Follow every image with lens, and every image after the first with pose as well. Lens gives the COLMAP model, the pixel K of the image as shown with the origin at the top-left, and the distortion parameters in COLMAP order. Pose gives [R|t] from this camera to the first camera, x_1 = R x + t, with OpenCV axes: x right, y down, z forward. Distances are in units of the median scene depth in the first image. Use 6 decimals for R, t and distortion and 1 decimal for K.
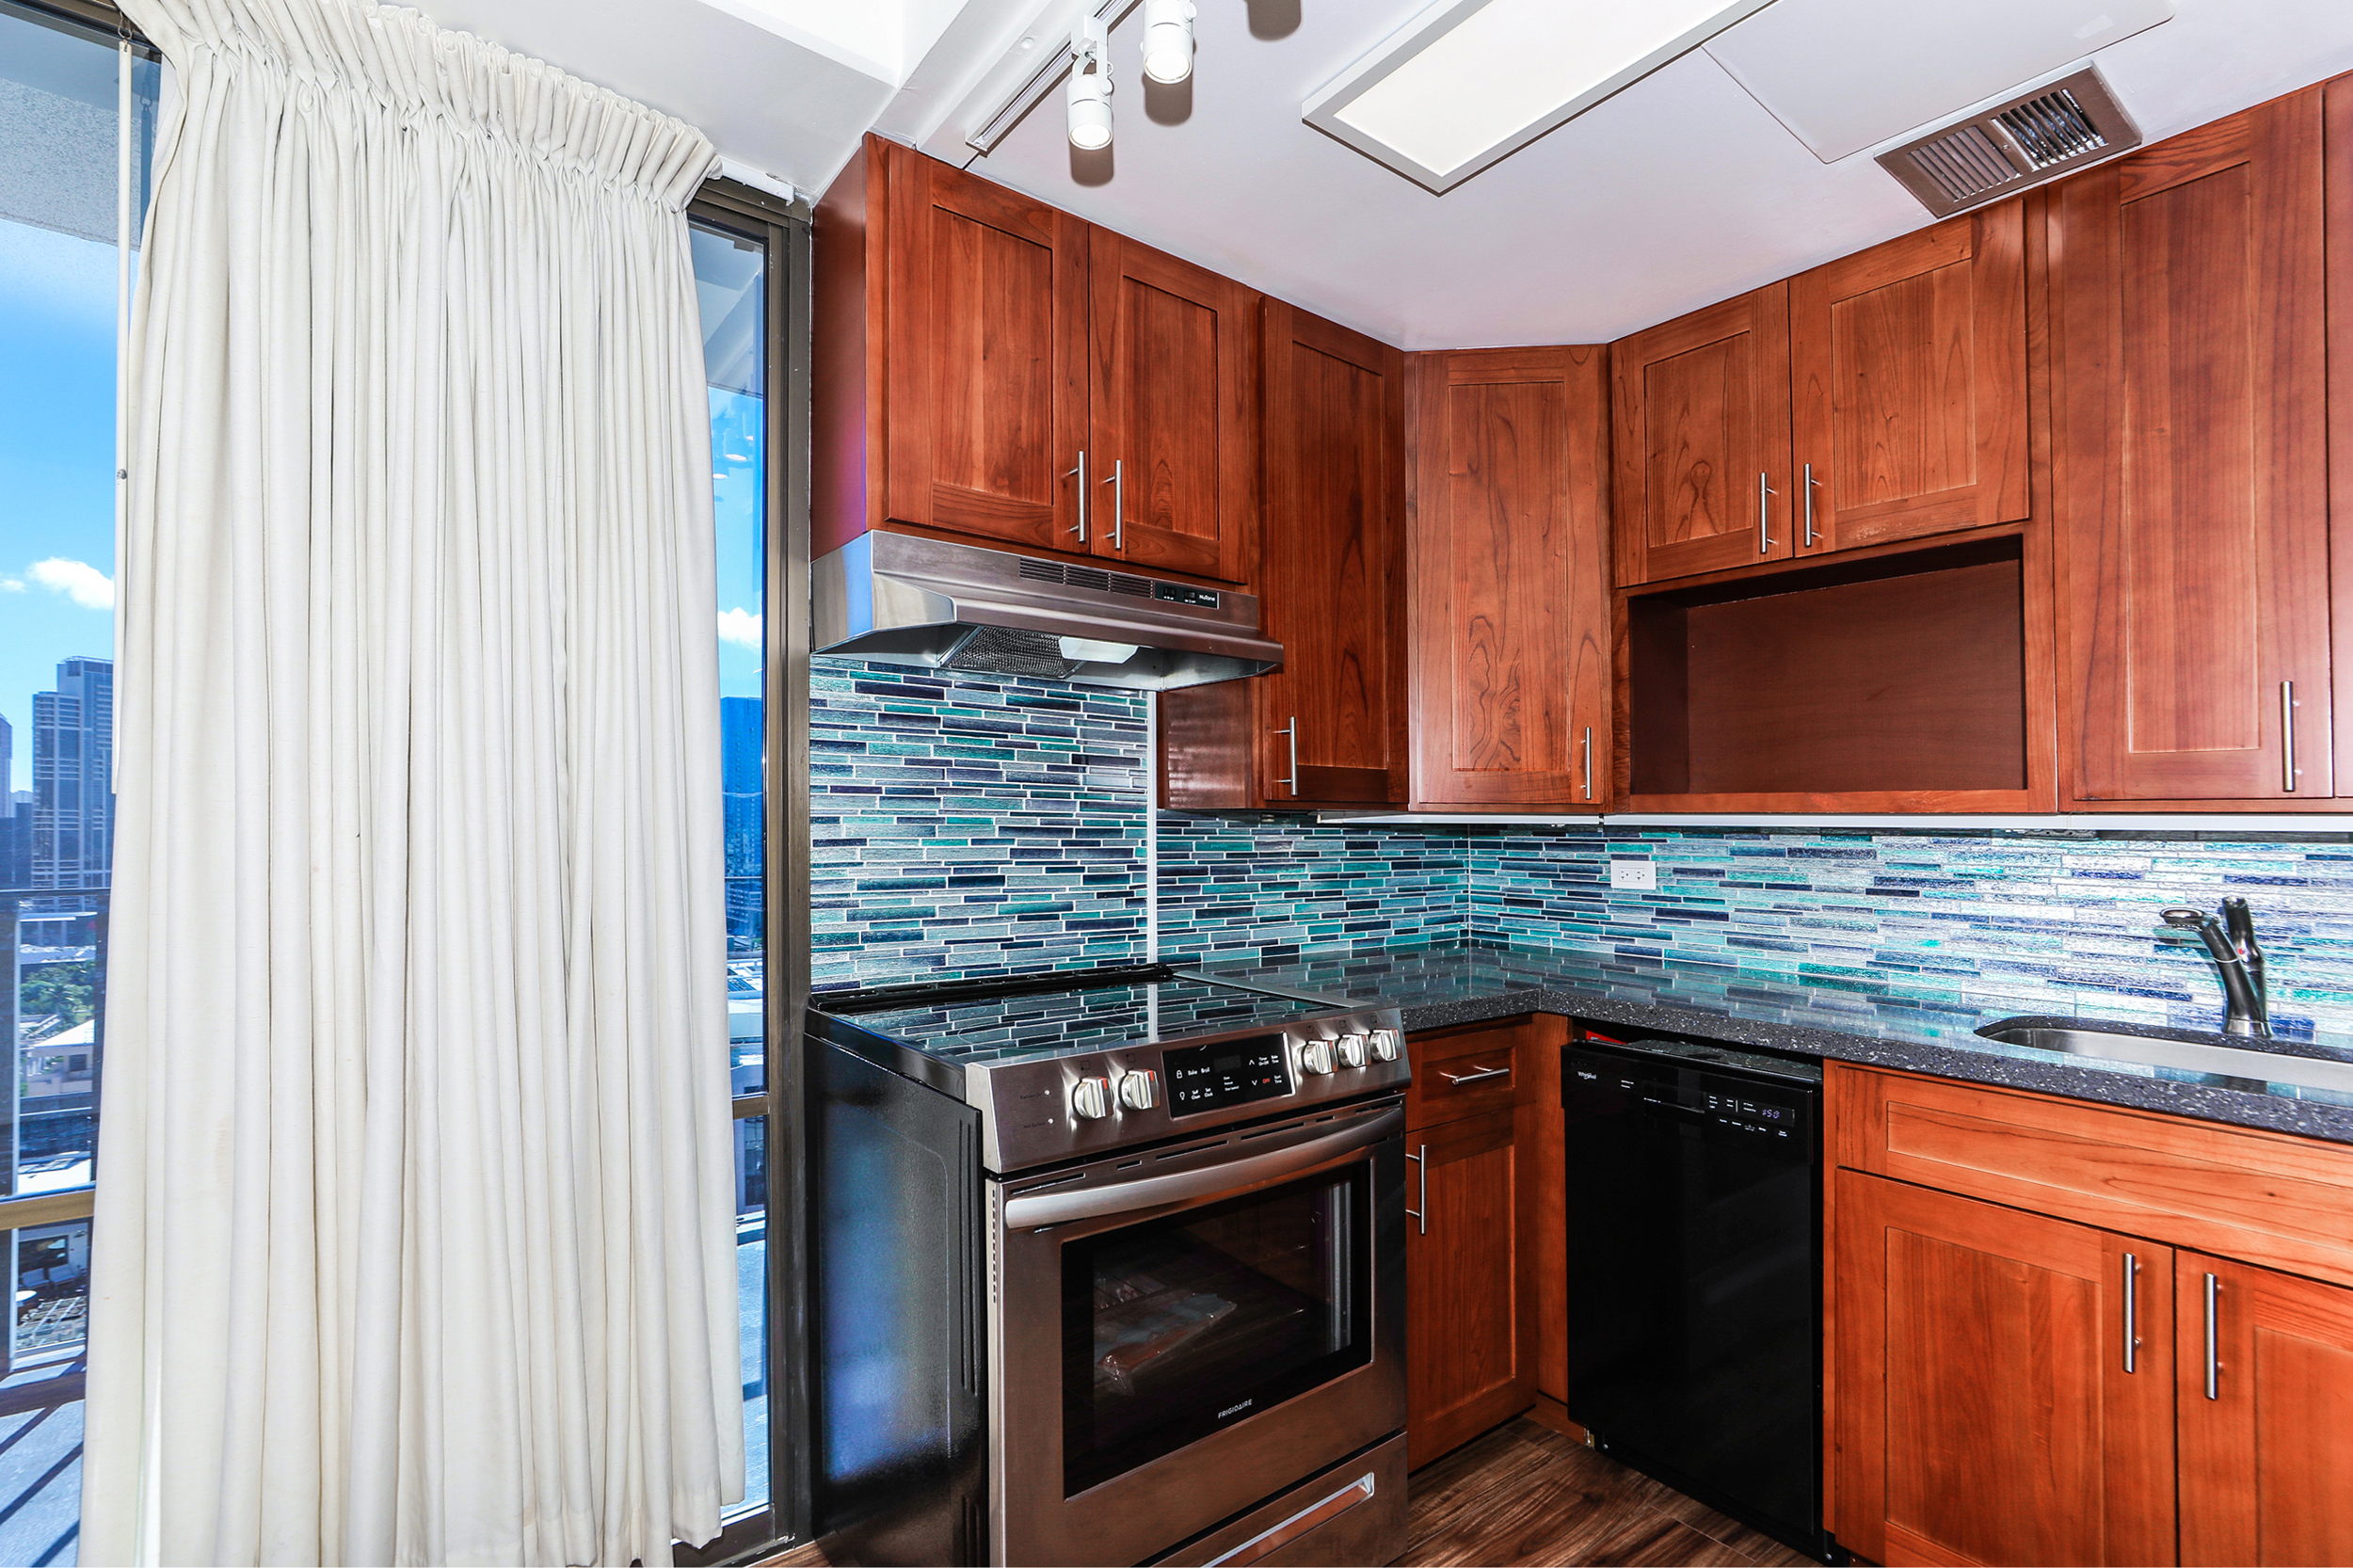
lens RADIAL K [[1096.6, 0, 1185.4], [0, 1096.6, 809.0], [0, 0, 1]] dist [-0.002091, 0.000432]
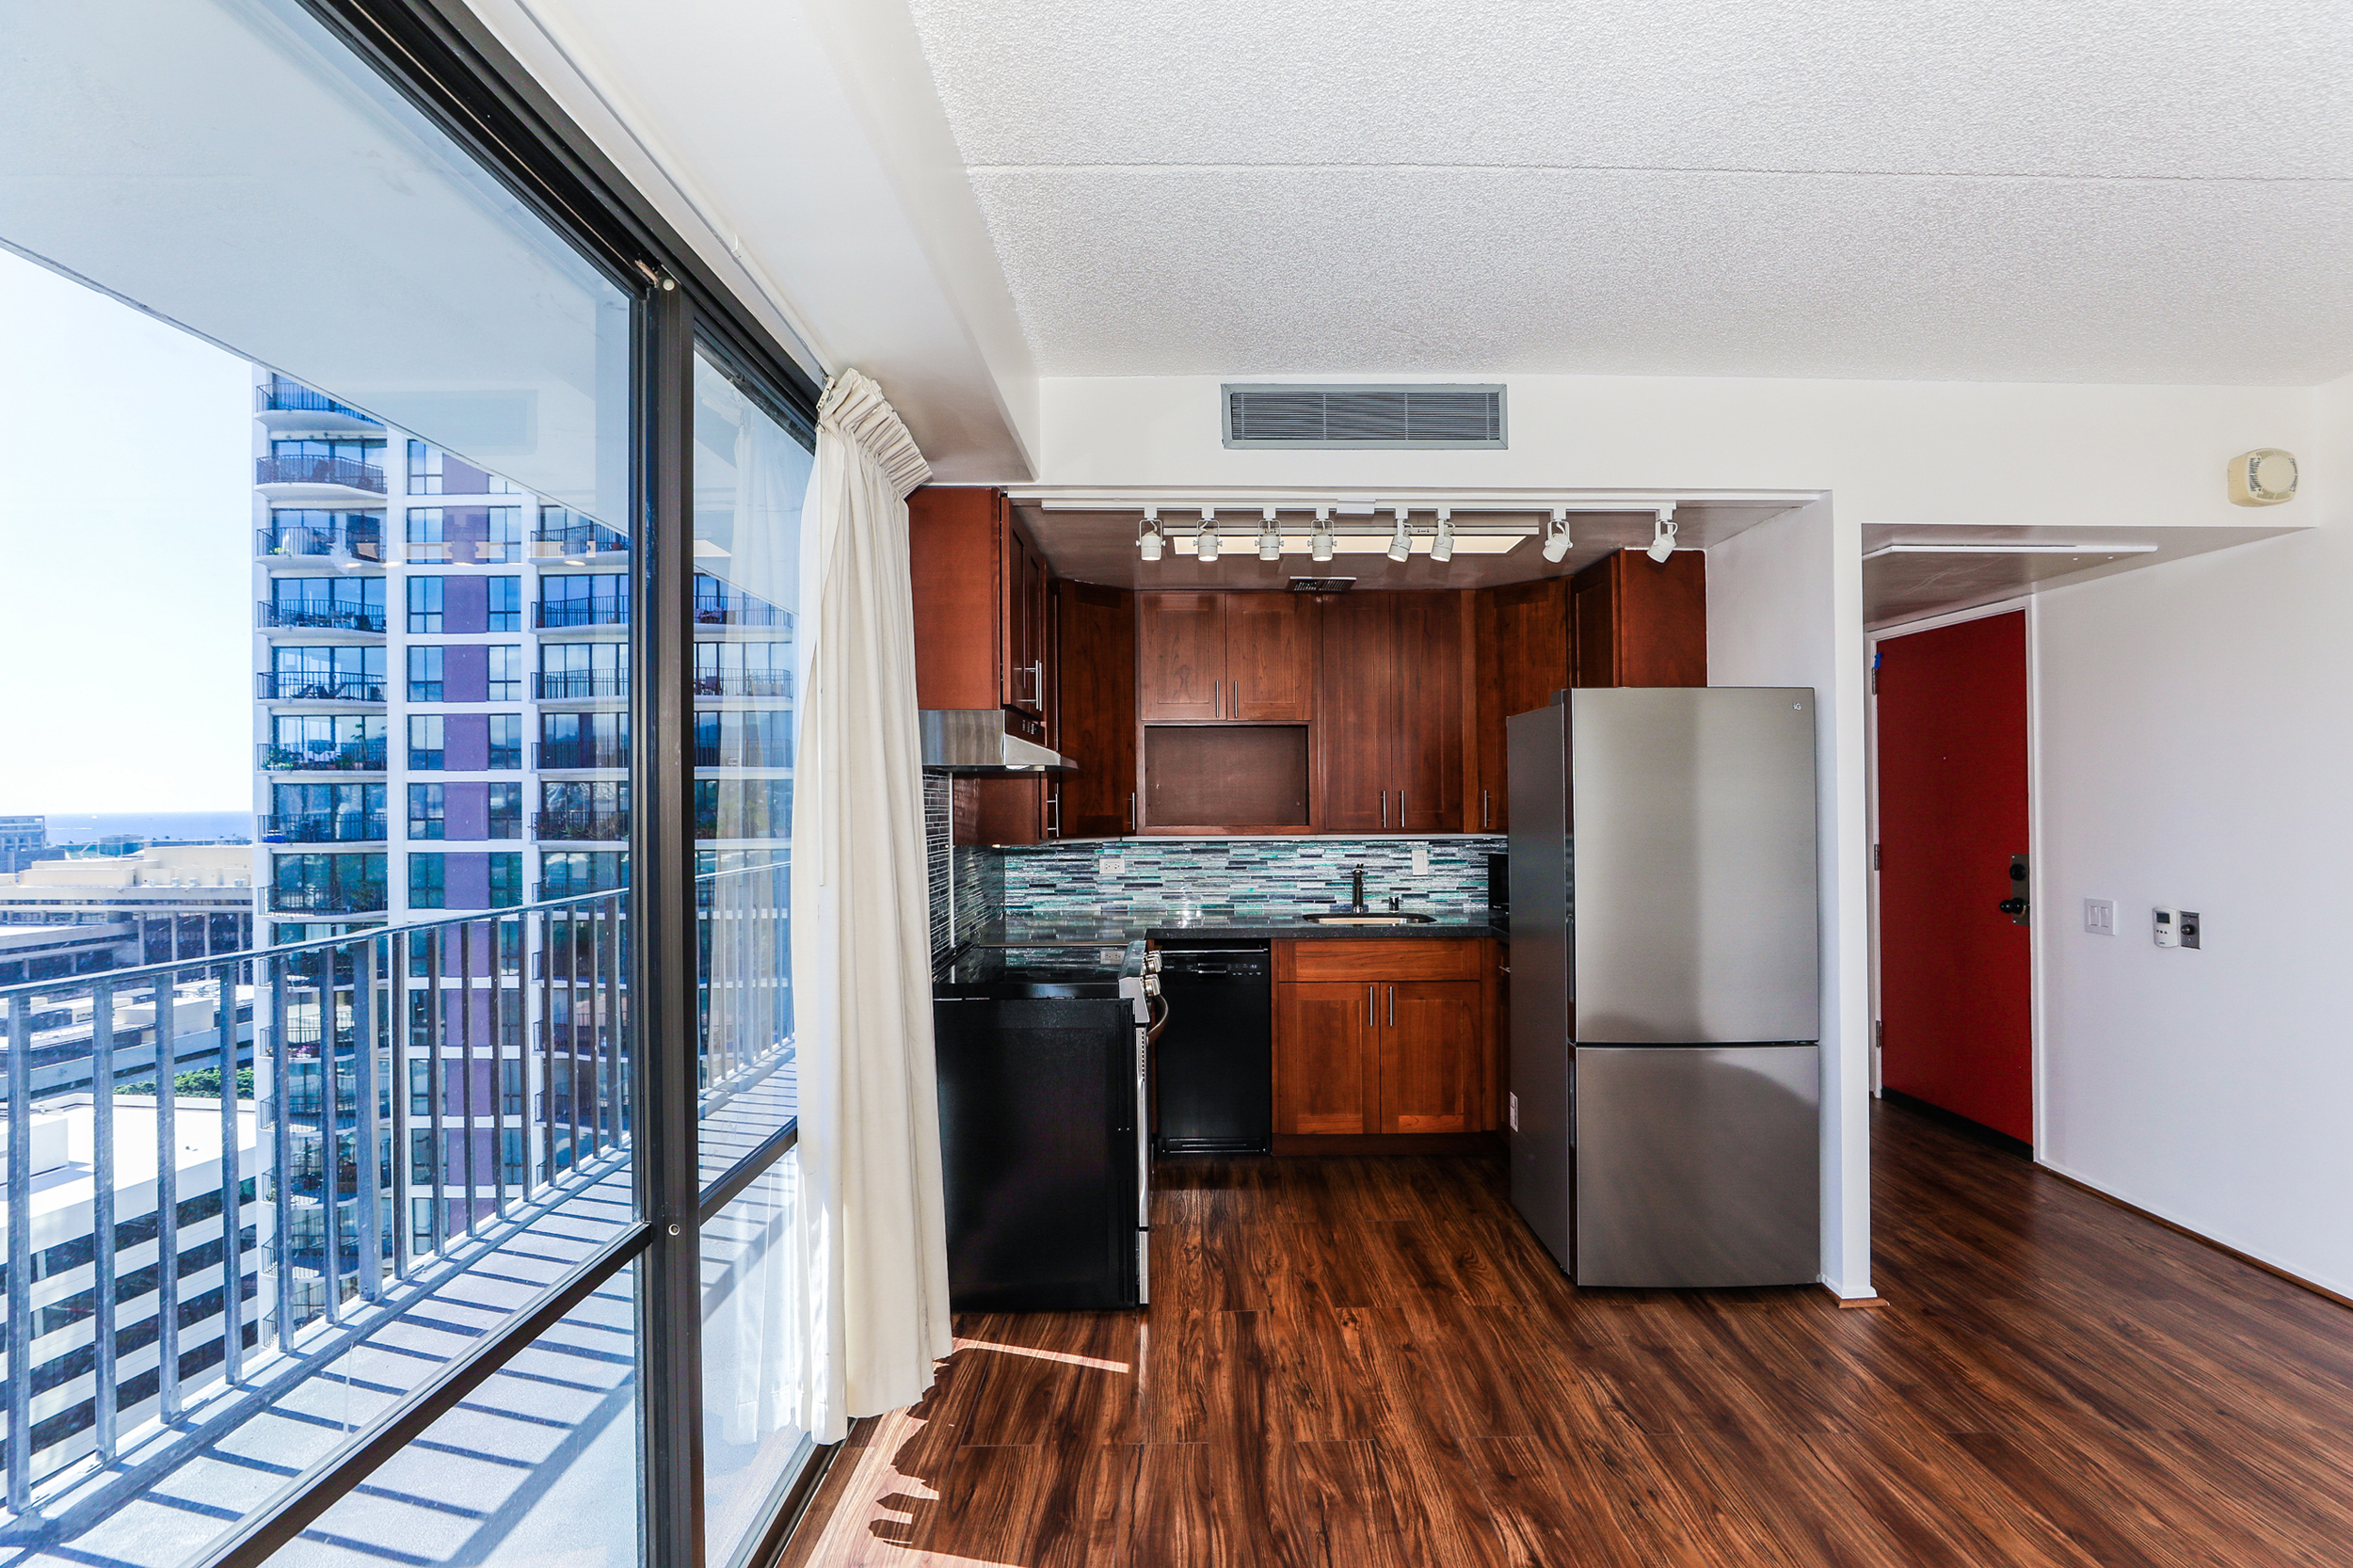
lens RADIAL K [[1070.8, 0, 1255.7], [0, 1070.8, 654.8], [0, 0, 1]] dist [-0.001108, 0.000248]
pose [[0.592826, 0.092492, 0.800002, -1.244105], [-0.000204, 0.993400, -0.114700, -0.117155], [-0.805331, 0.067834, 0.588932, -0.388637]]
